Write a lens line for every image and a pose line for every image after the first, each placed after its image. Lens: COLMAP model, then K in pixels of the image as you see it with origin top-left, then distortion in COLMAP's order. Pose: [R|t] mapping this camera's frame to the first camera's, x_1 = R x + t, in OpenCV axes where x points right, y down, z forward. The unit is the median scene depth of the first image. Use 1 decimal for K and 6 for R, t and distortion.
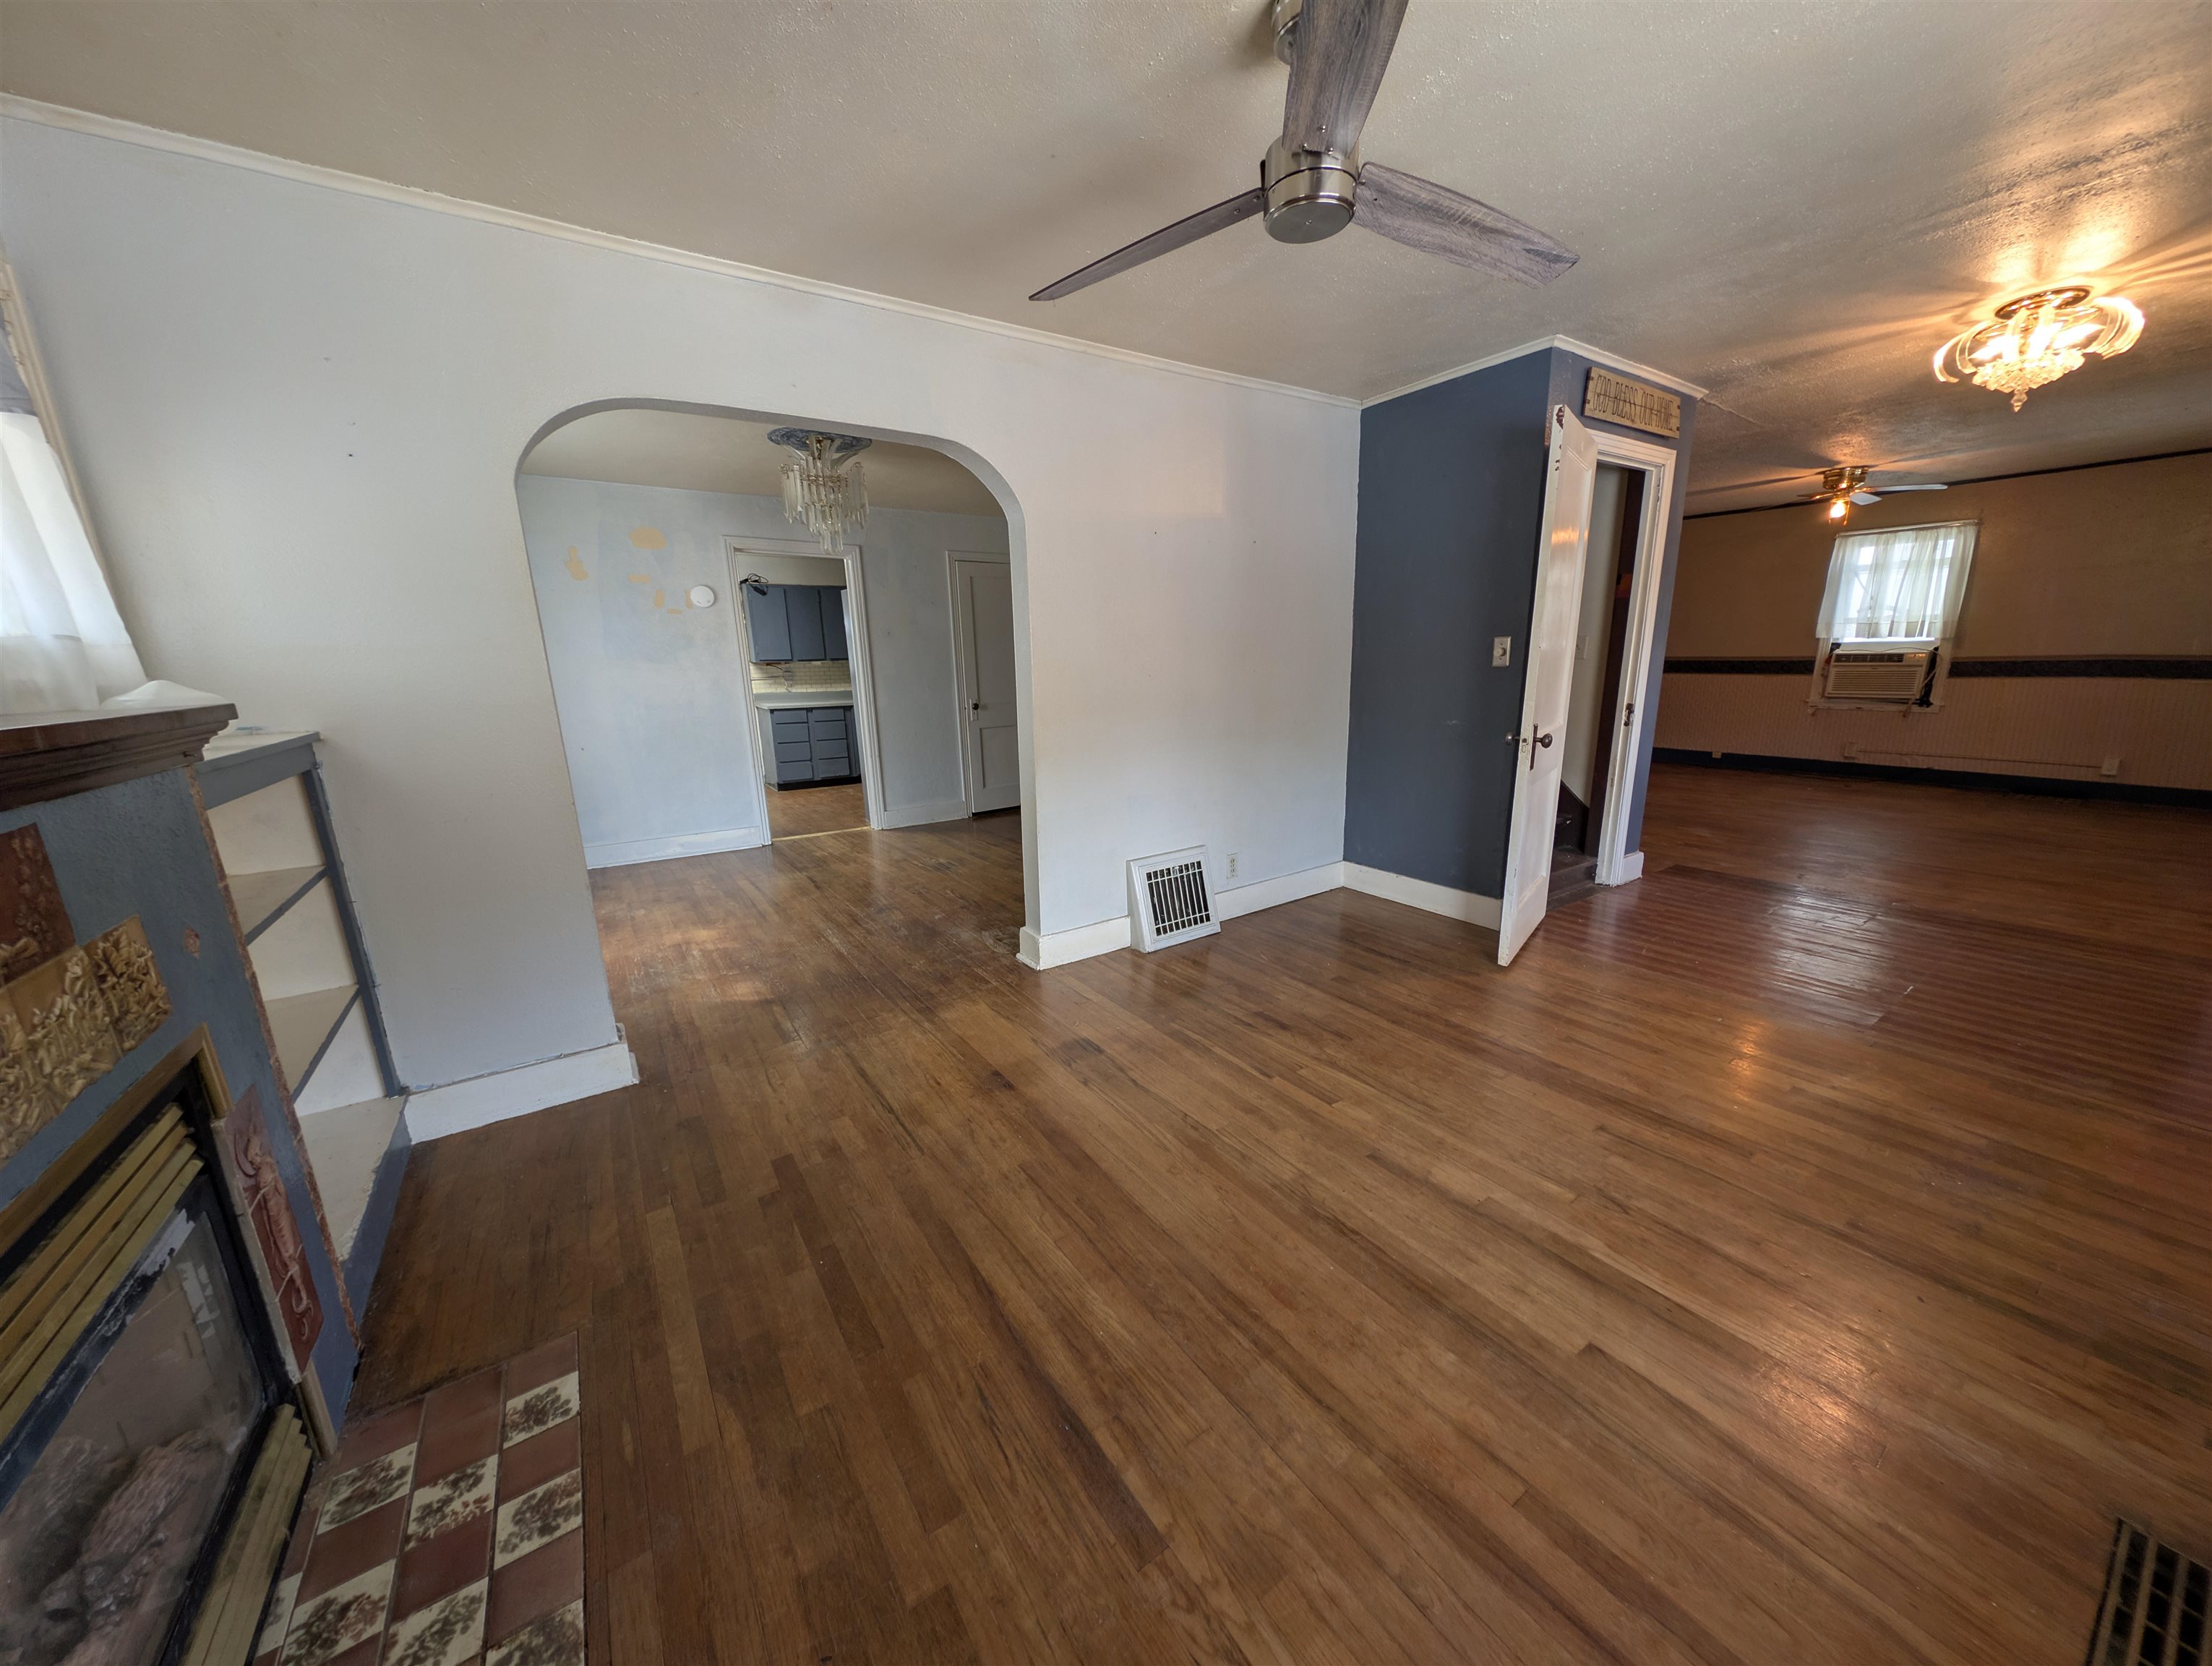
lens RADIAL K [[782.8, 0, 1109.7], [0, 782.8, 832.1], [0, 0, 1]] dist [-0.000976, -0.000313]
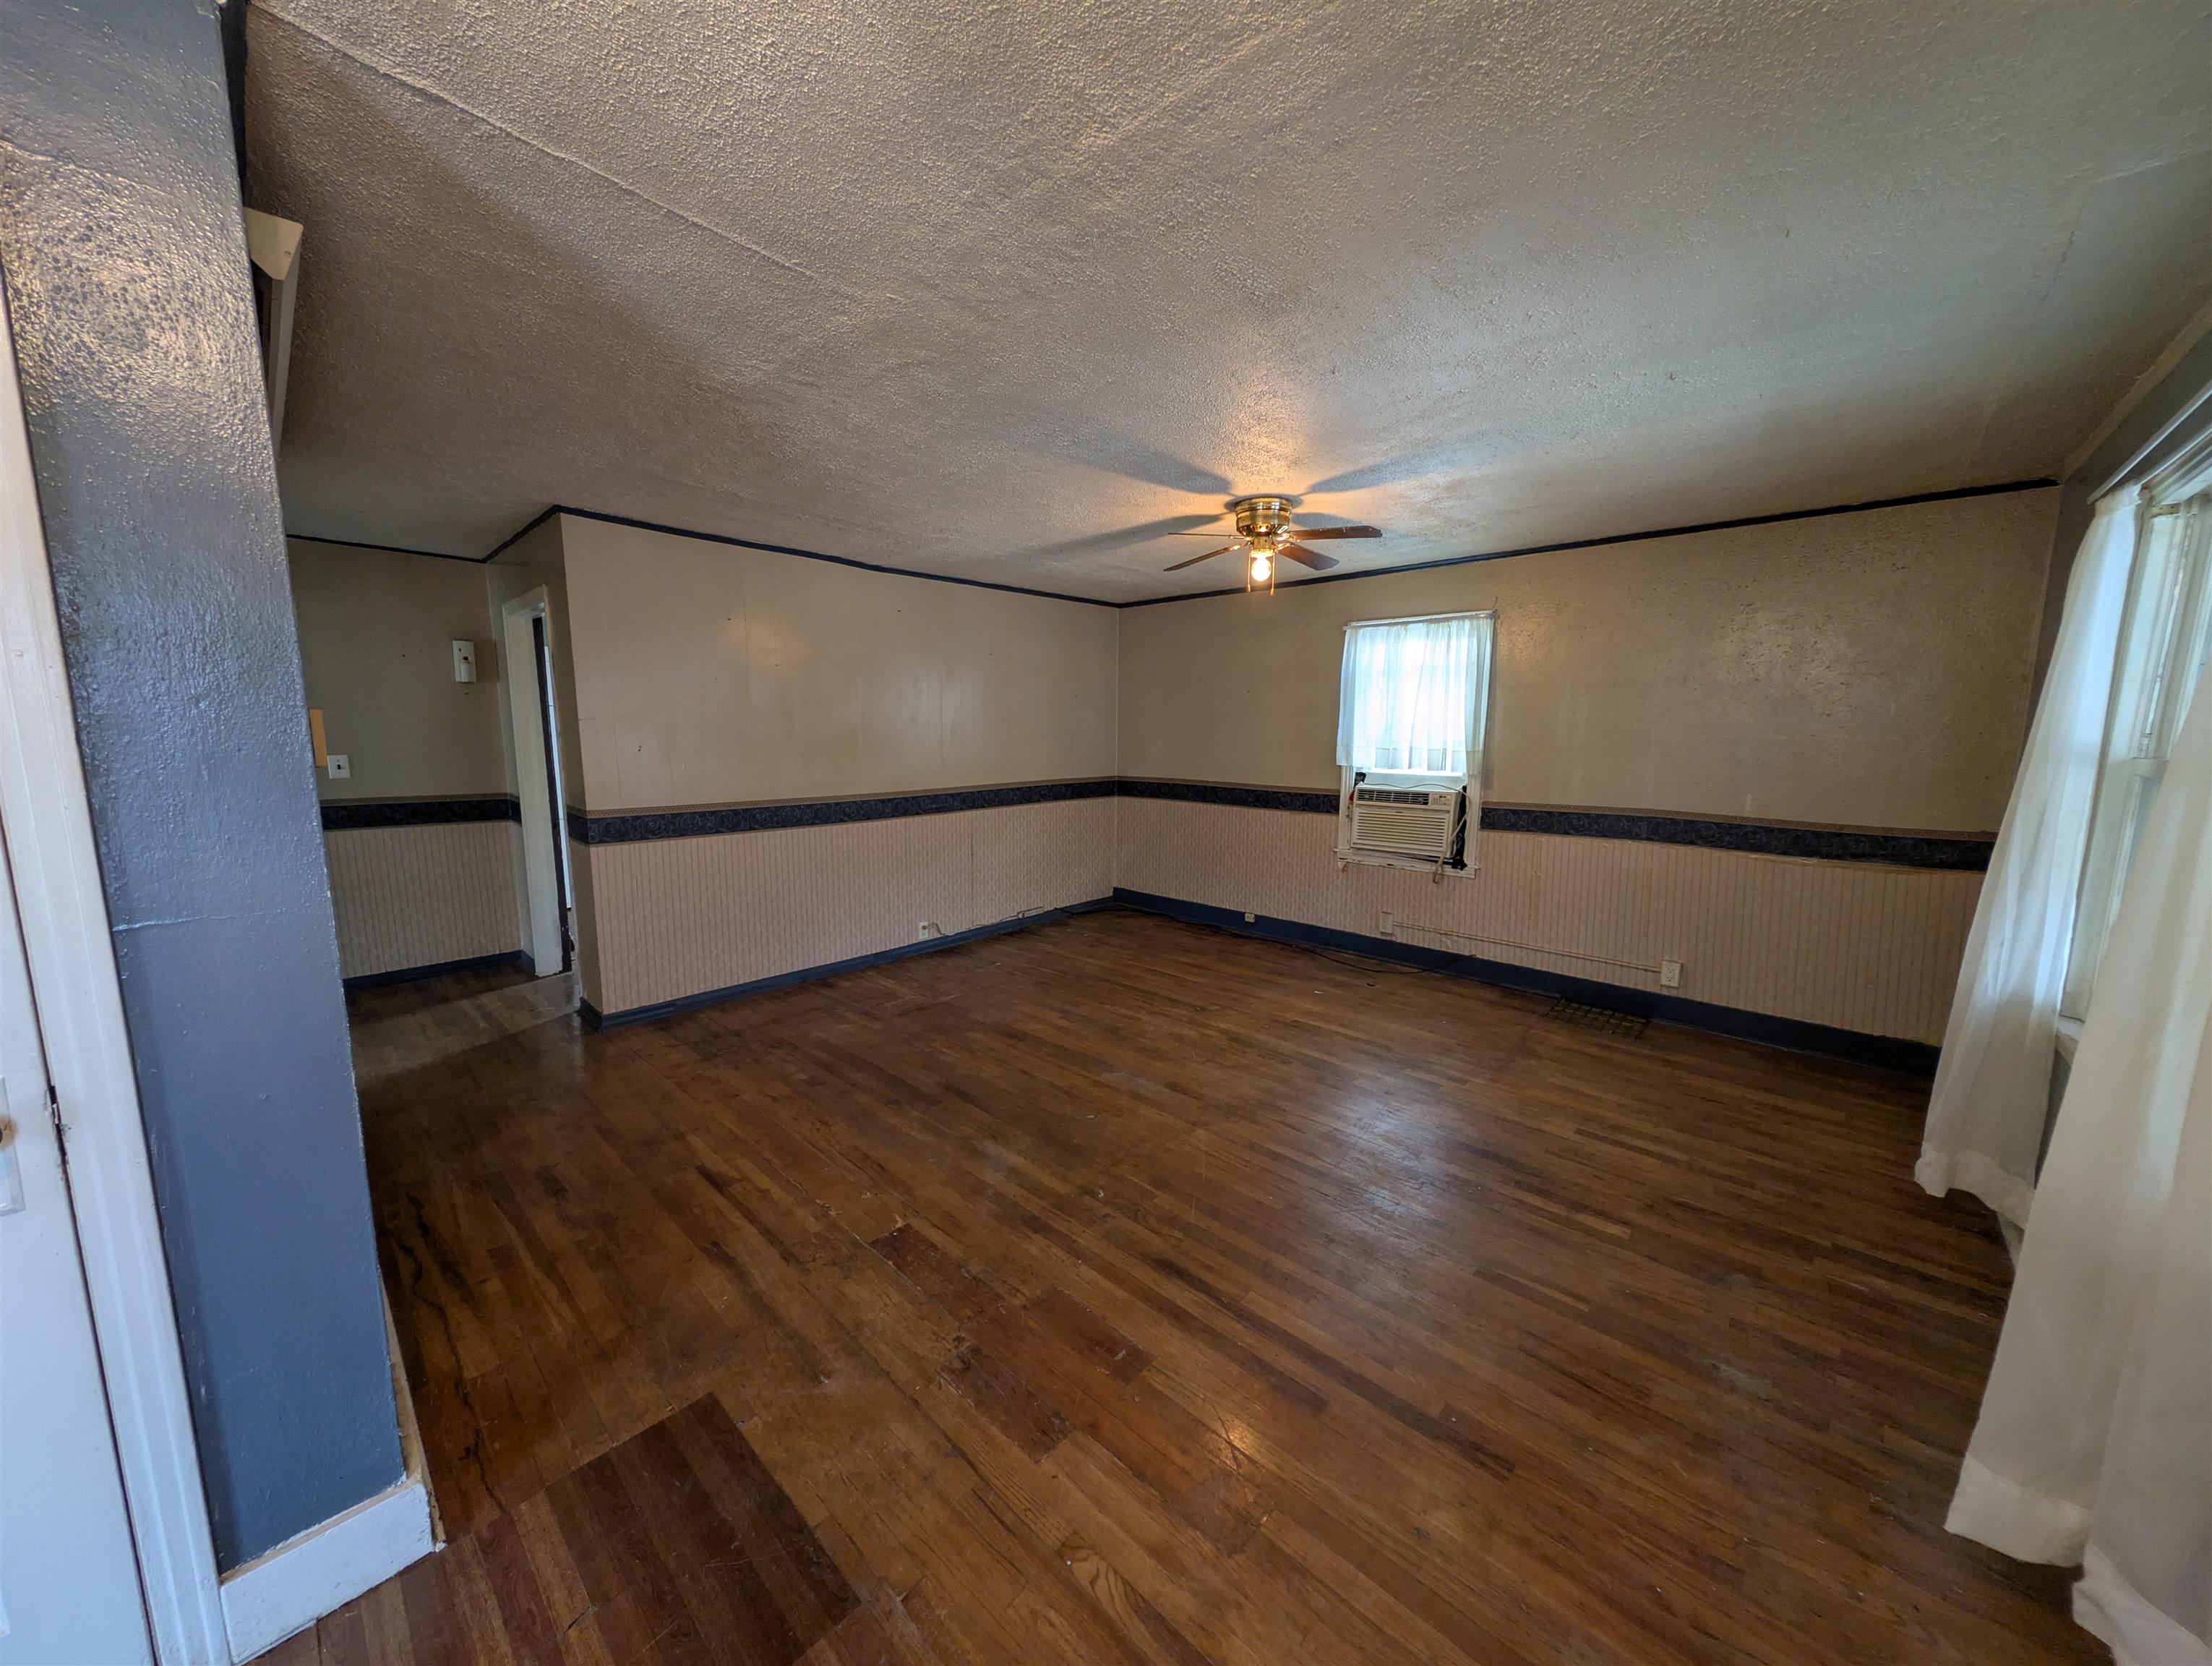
lens RADIAL K [[778.3, 0, 1097.8], [0, 778.3, 836.9], [0, 0, 1]] dist [0.000893, -0.000016]
pose [[0.973379, 0.002358, 0.229188, 0.690007], [0.019620, 0.995420, -0.093568, -0.157499], [-0.228359, 0.095574, 0.968874, 0.480856]]
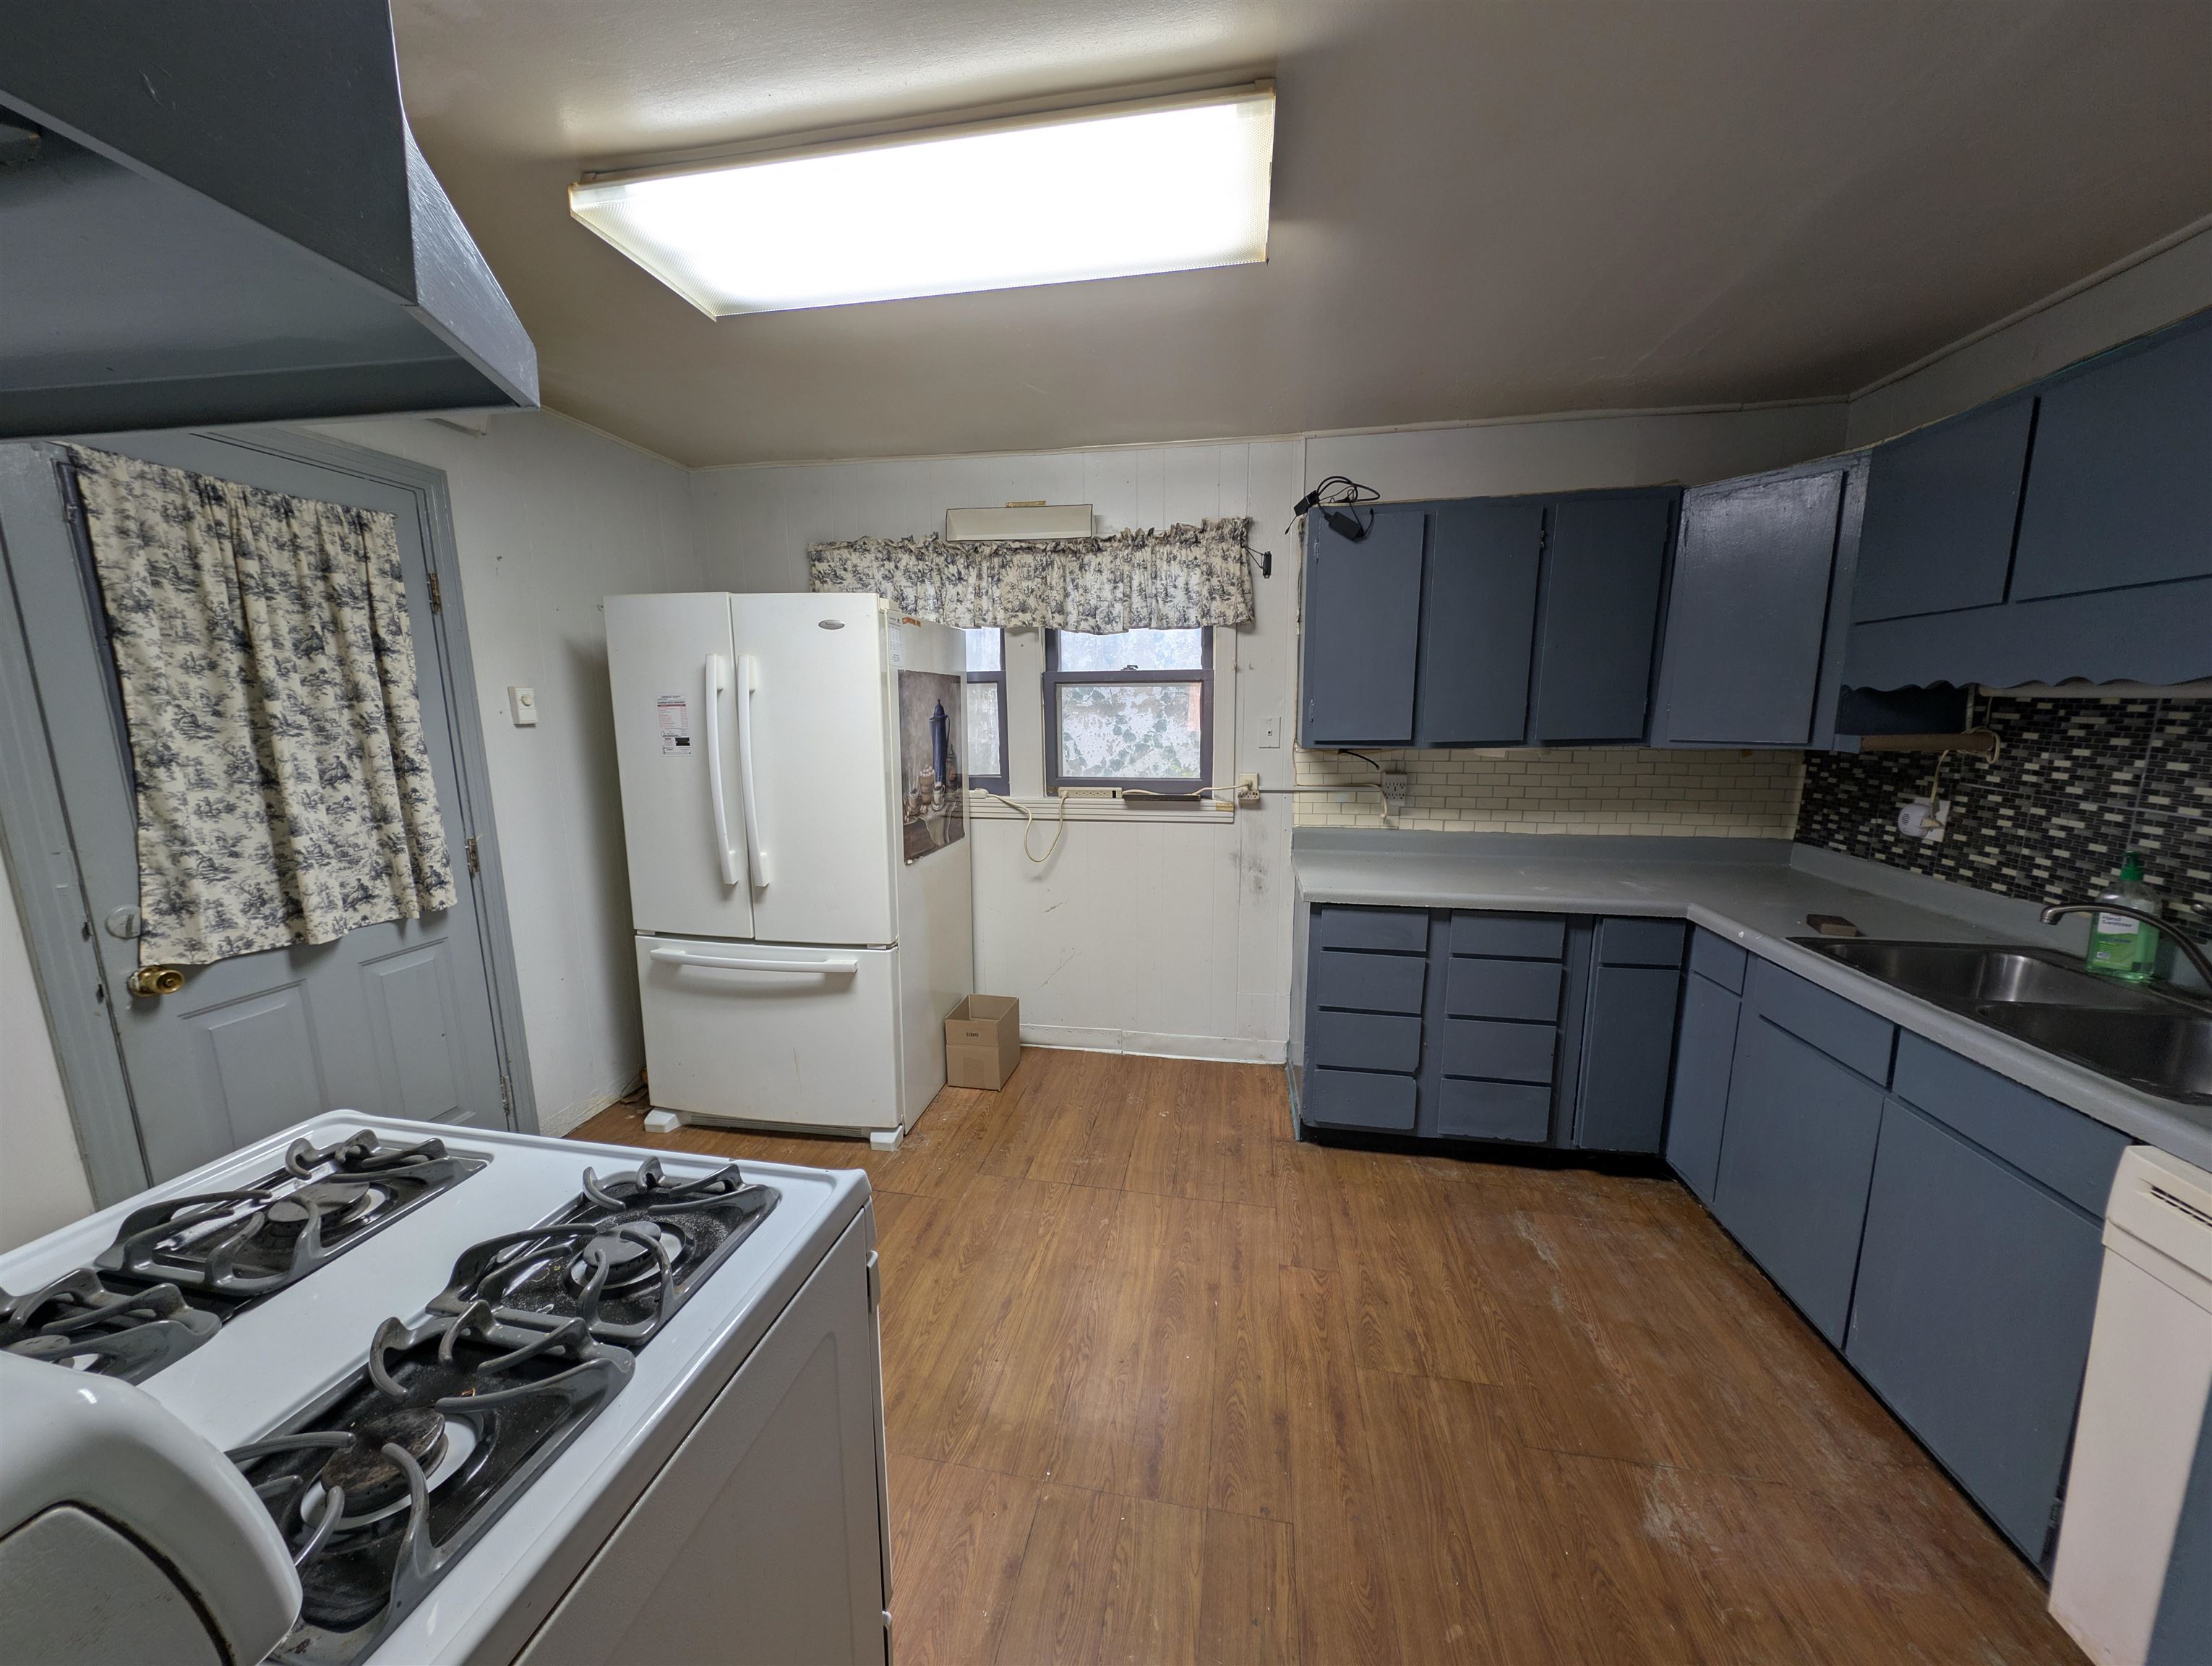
lens RADIAL K [[779.3, 0, 1104.9], [0, 779.3, 831.0], [0, 0, 1]] dist [-0.000419, -0.000399]
pose [[0.713202, 0.128539, -0.689073, -0.413900], [-0.166921, 0.985907, 0.011145, -0.253472], [0.680794, 0.107072, 0.724607, 1.047074]]
